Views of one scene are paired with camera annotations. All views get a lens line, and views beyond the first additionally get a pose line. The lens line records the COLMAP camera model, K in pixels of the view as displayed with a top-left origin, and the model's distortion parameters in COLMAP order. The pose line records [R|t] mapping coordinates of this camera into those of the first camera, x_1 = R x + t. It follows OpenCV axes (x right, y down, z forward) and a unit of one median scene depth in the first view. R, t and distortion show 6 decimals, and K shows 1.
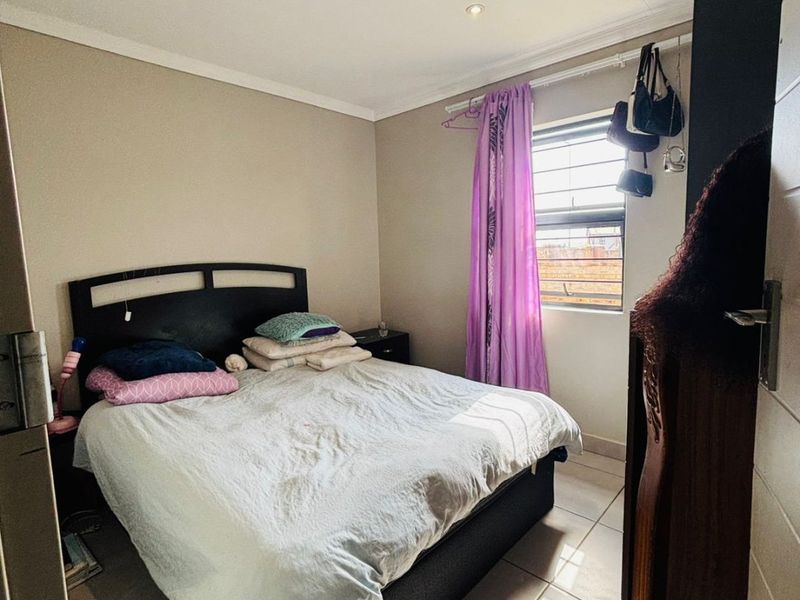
lens RADIAL K [[422.5, 0, 399.2], [0, 422.5, 293.3], [0, 0, 1]] dist [0.001191, -0.001144]
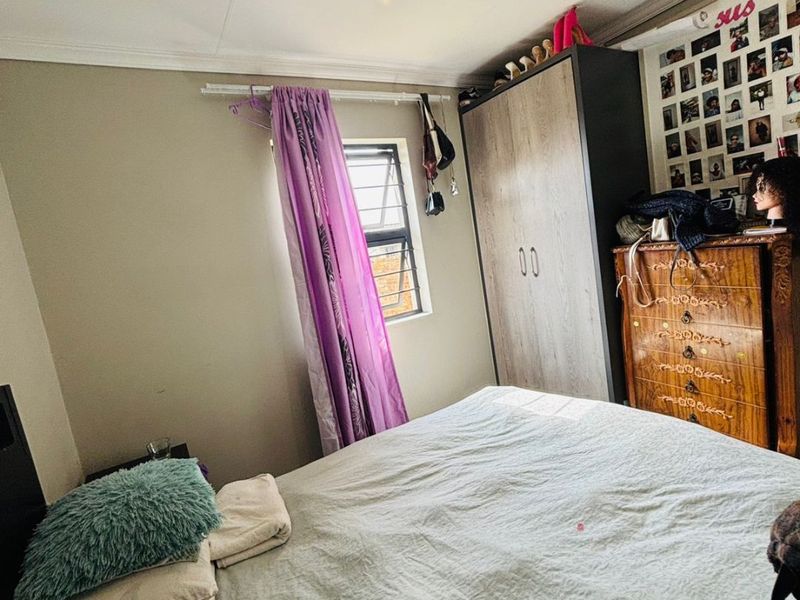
lens RADIAL K [[418.7, 0, 429.3], [0, 418.7, 287.9], [0, 0, 1]] dist [-0.000140, -0.000187]
pose [[0.267639, -0.131976, 0.954438, -0.608386], [0.247206, 0.966823, 0.064368, -0.099530], [-0.931267, 0.218715, 0.291384, 0.687941]]
